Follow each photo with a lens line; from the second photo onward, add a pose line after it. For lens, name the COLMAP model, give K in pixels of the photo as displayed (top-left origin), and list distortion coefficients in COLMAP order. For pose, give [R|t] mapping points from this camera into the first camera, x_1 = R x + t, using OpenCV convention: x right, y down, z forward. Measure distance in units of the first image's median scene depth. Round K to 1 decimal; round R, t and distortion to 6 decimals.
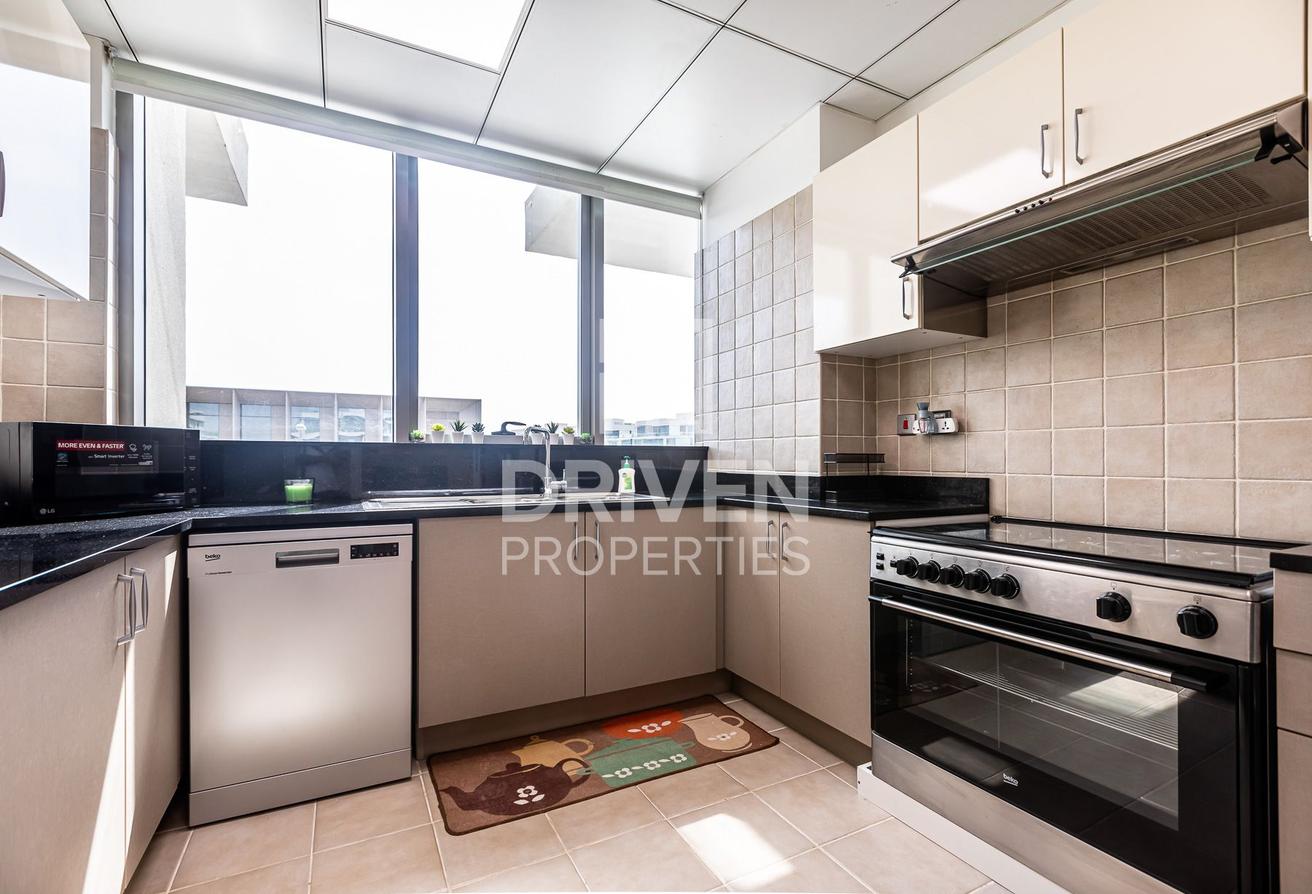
lens RADIAL K [[585.6, 0, 655.6], [0, 585.6, 451.9], [0, 0, 1]] dist [0.003842, -0.002453]
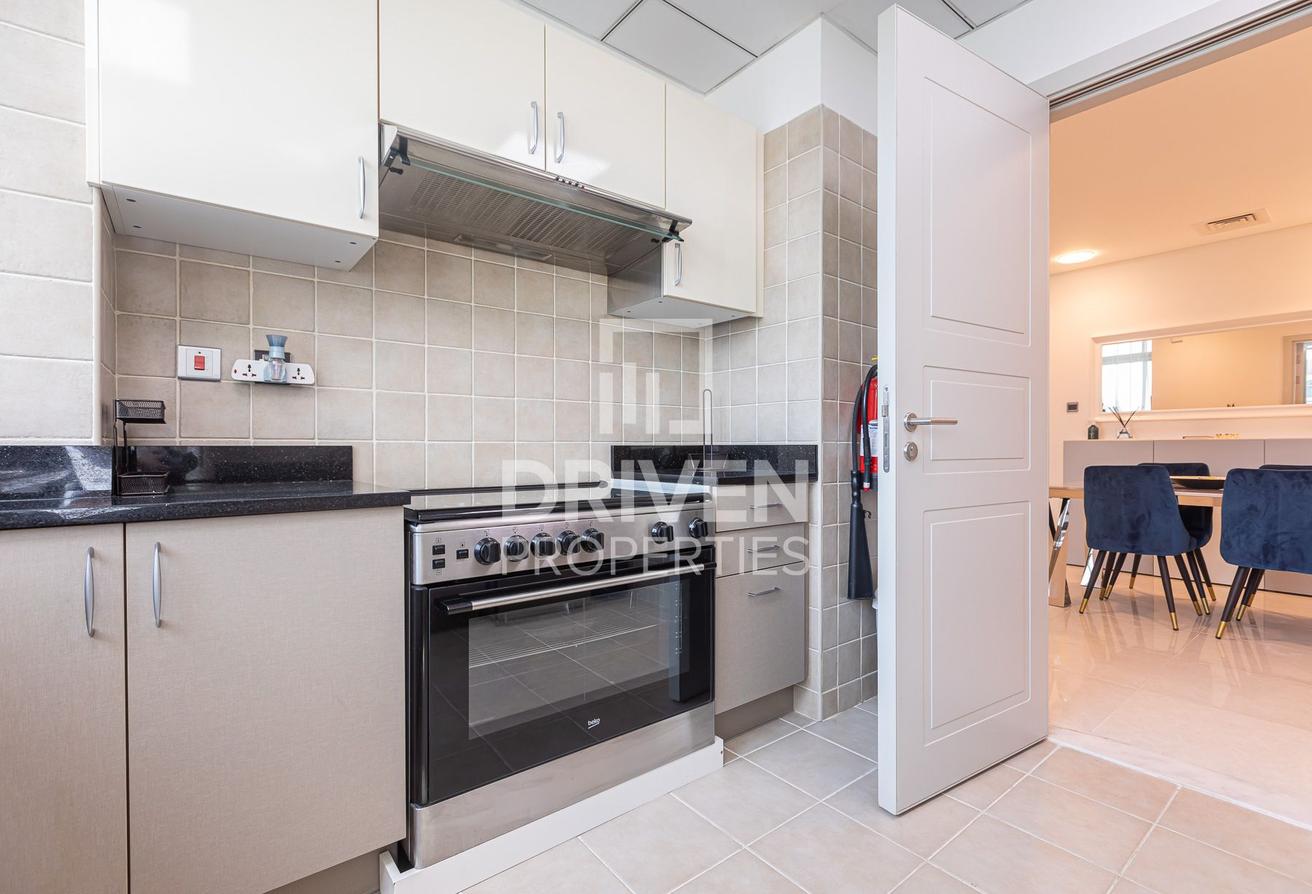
lens RADIAL K [[585.6, 0, 655.4], [0, 585.6, 450.8], [0, 0, 1]] dist [0.003842, -0.002453]
pose [[-0.186081, -0.002976, 0.982530, -0.325455], [-0.006298, 0.999978, 0.001836, 0.050898], [-0.982514, -0.005847, -0.186096, 0.789884]]
